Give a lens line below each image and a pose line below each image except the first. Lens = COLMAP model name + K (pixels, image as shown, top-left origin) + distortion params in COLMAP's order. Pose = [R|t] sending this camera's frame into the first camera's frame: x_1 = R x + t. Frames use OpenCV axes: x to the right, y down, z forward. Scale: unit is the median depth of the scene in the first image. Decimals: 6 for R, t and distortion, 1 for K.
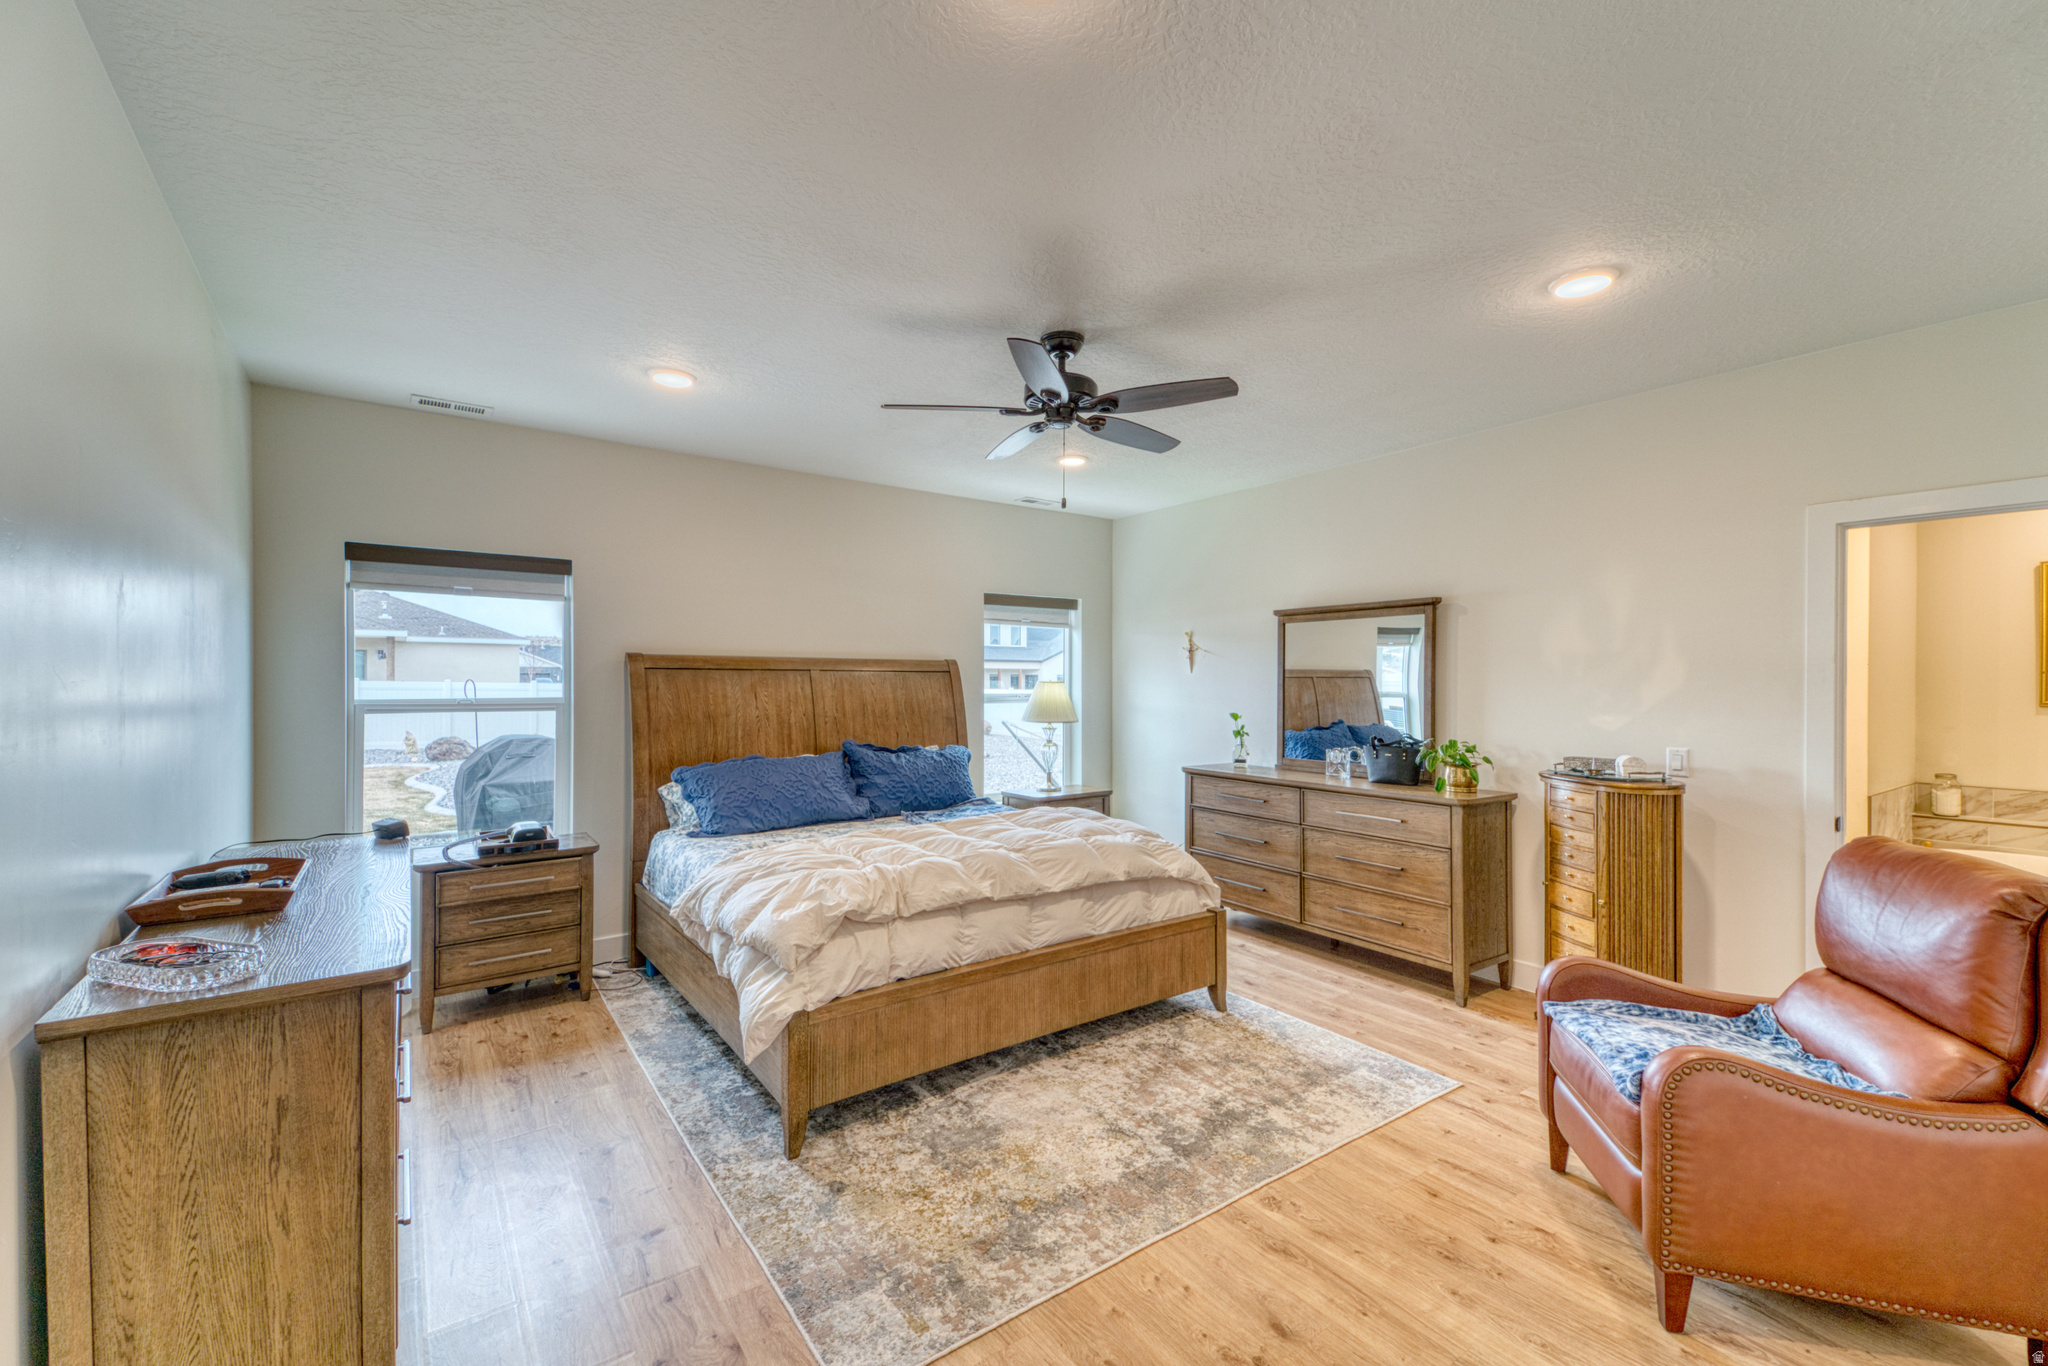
lens RADIAL K [[838.4, 0, 1021.0], [0, 838.4, 682.1], [0, 0, 1]] dist [0.078091, -0.033763]
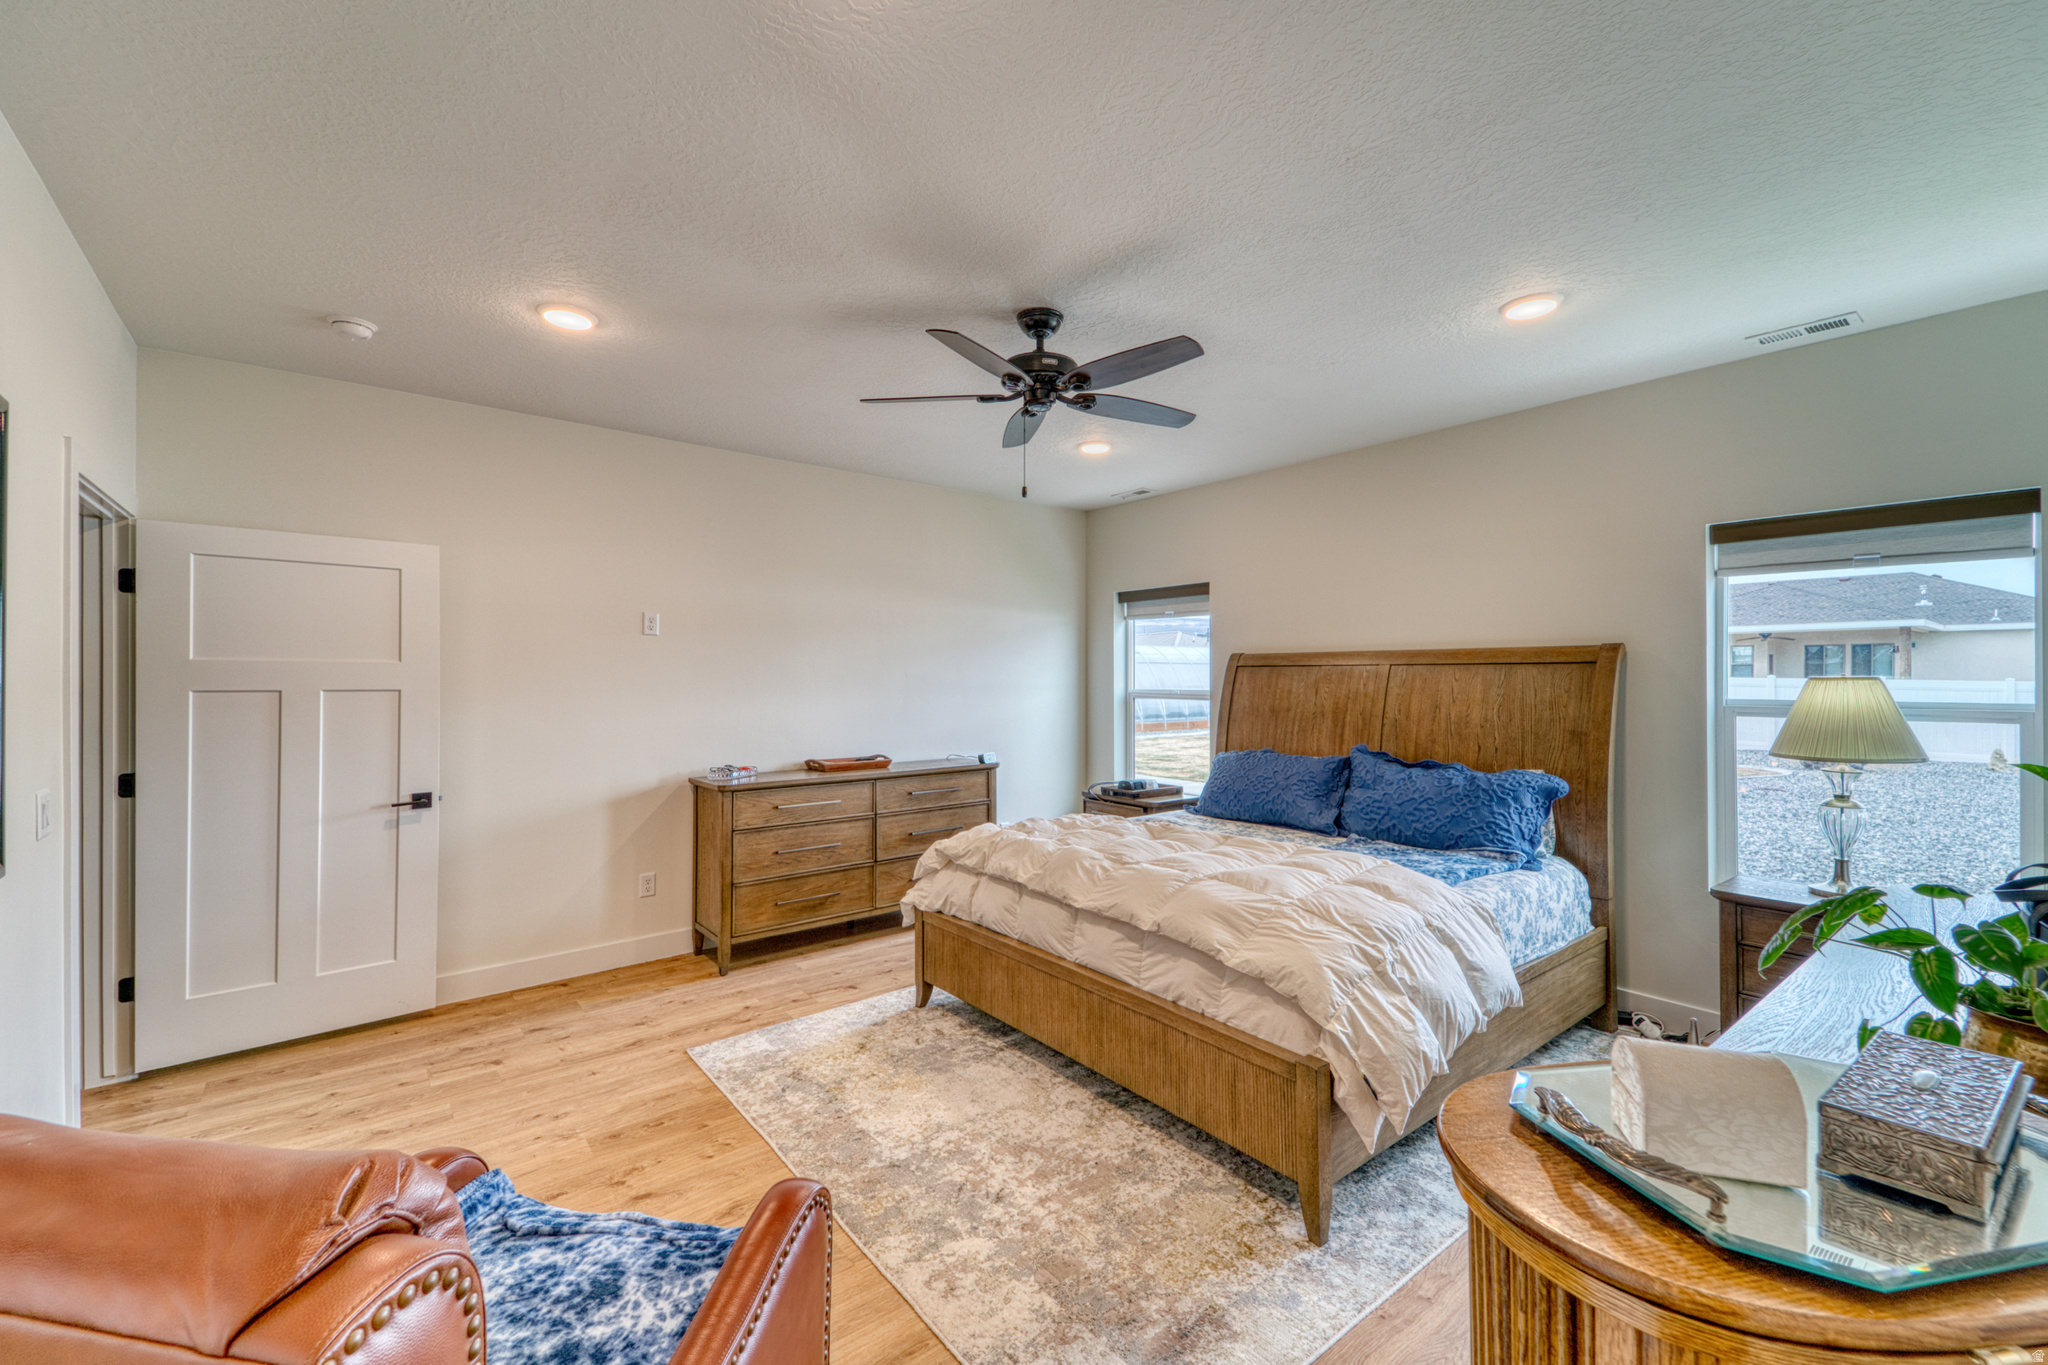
lens RADIAL K [[838.4, 0, 1021.0], [0, 838.4, 681.6], [0, 0, 1]] dist [0.078091, -0.033763]
pose [[0.051592, 0.001321, -0.998667, 0.699275], [-0.000326, 0.999999, 0.001306, 0.003365], [0.998668, 0.000258, 0.051593, 0.659773]]
